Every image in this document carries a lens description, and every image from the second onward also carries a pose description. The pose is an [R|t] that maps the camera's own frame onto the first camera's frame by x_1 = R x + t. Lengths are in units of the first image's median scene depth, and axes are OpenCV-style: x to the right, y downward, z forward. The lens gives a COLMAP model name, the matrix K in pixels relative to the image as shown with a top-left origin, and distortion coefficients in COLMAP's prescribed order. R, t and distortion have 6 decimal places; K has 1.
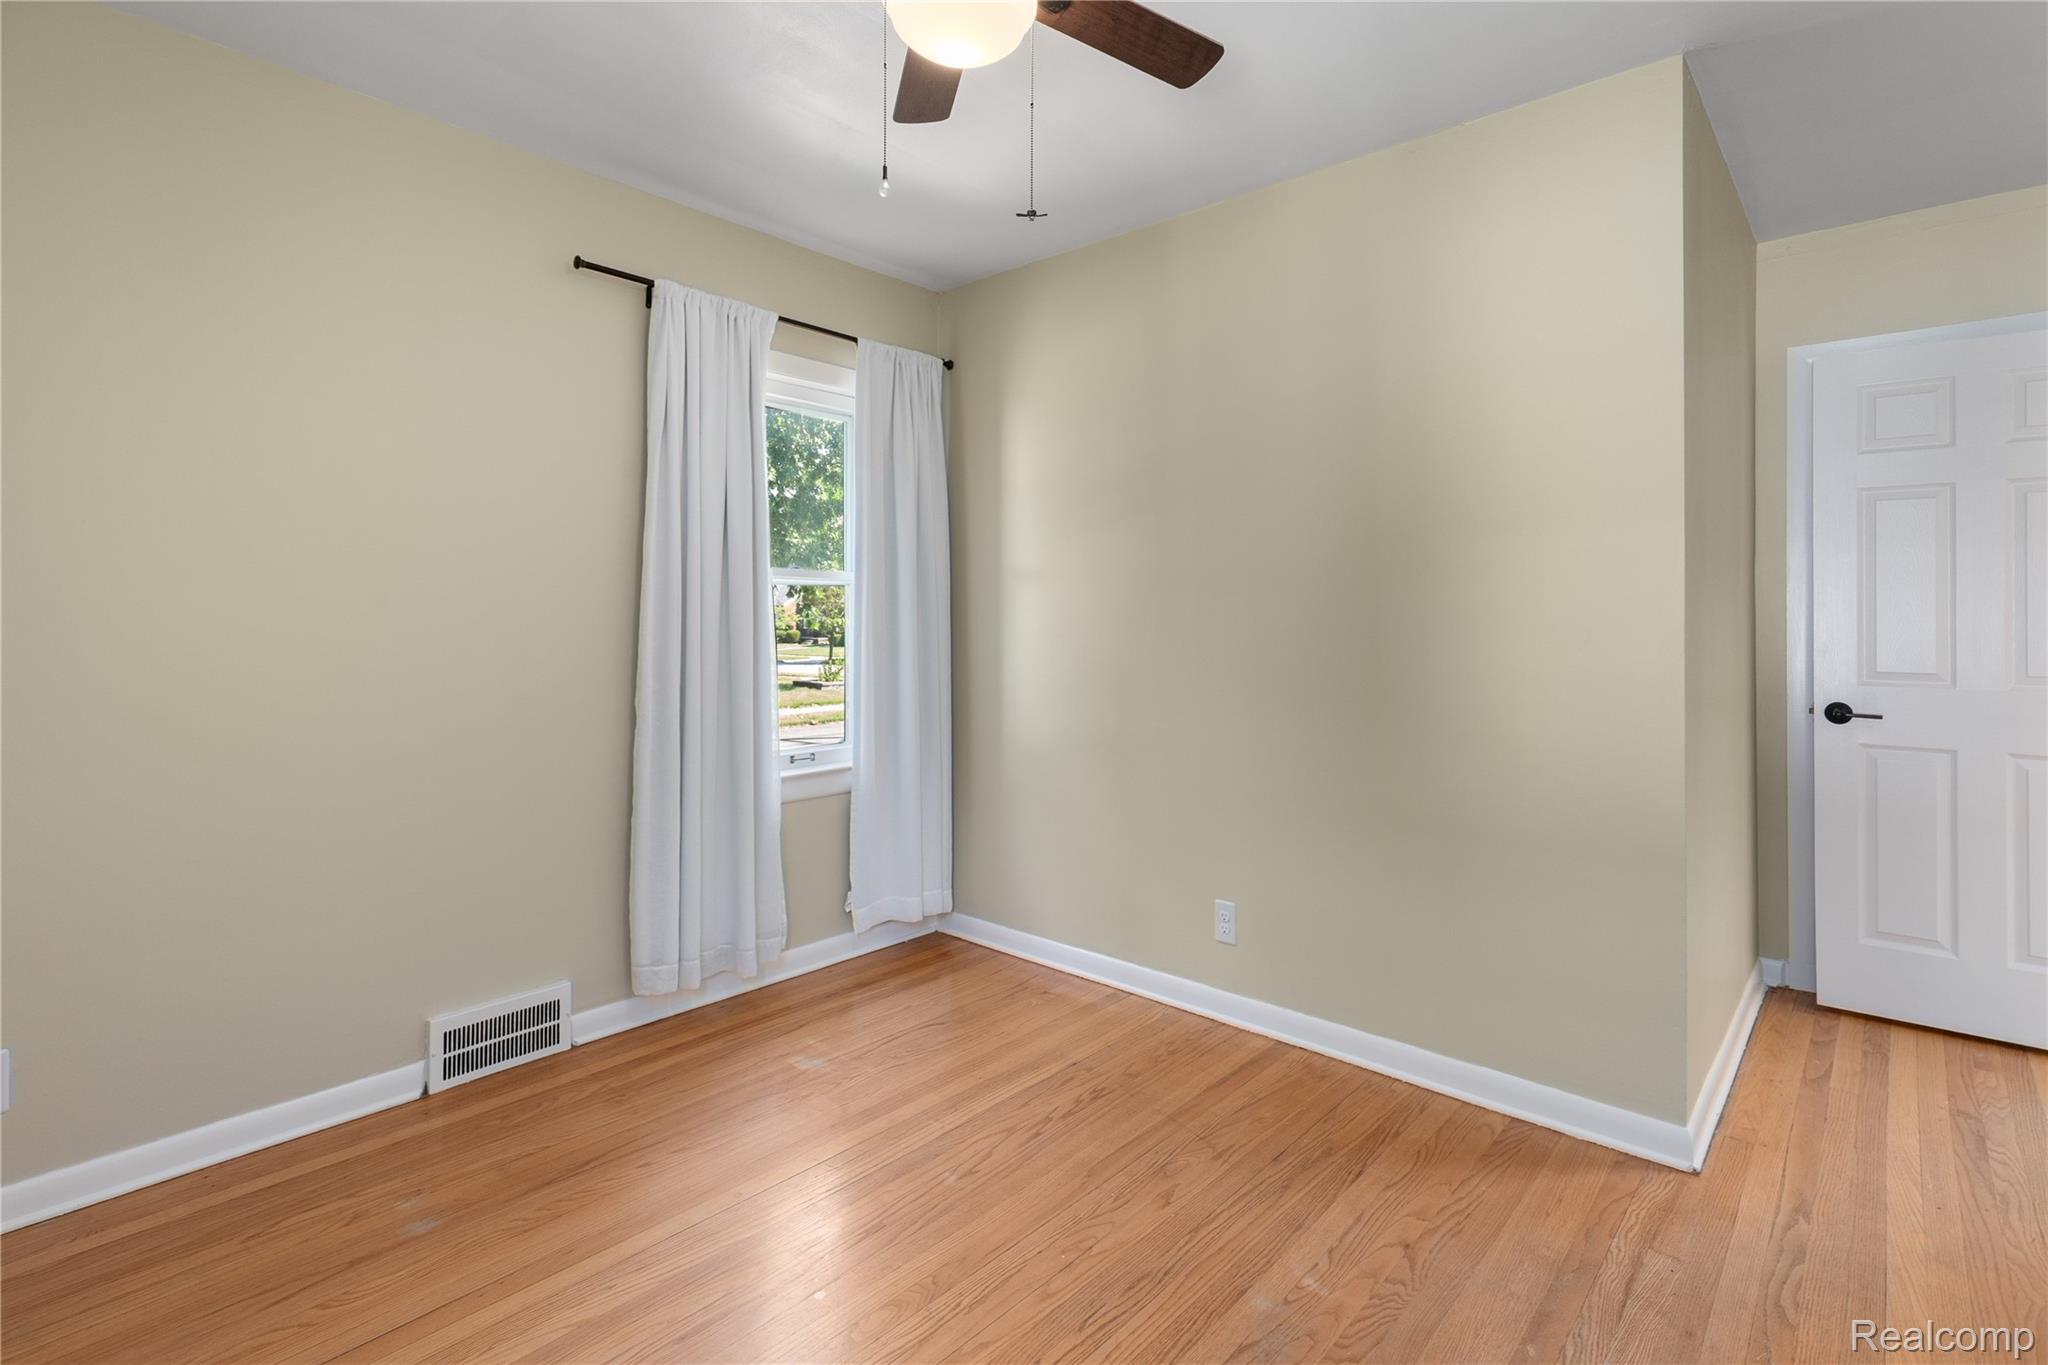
lens RADIAL K [[962.8, 0, 1031.9], [0, 962.8, 618.6], [0, 0, 1]] dist [-0.000537, 0.000486]
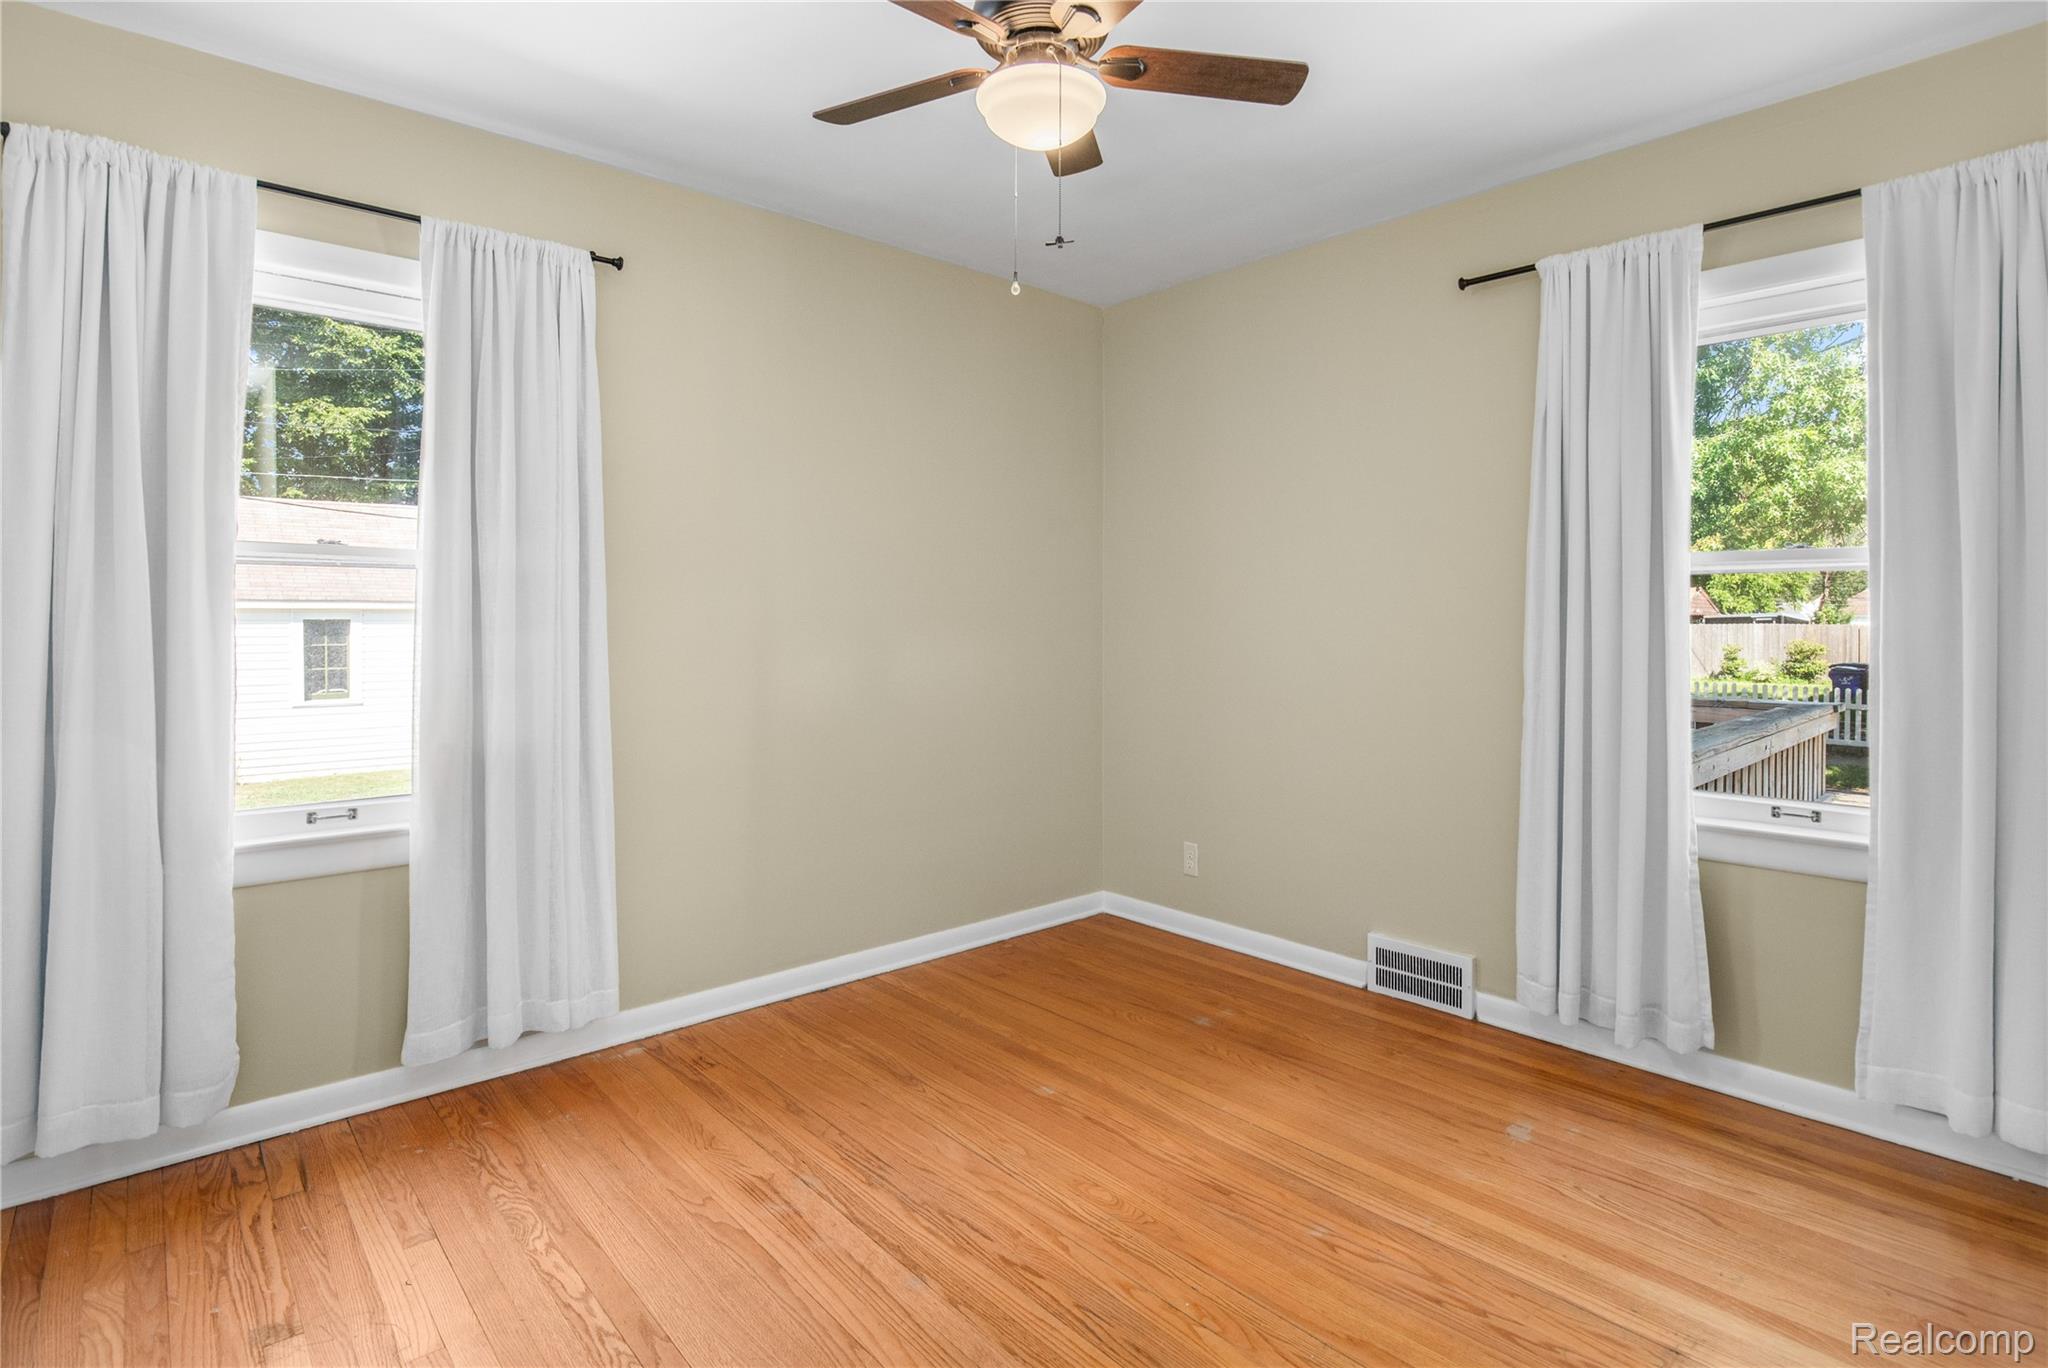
lens RADIAL K [[1016.9, 0, 1079.0], [0, 1016.9, 641.2], [0, 0, 1]] dist [-0.018212, 0.000063]
pose [[-0.076683, 0.021678, -0.996820, 0.687294], [0.000418, 0.999764, 0.021710, 0.000257], [0.997055, 0.001248, -0.076674, 0.667092]]
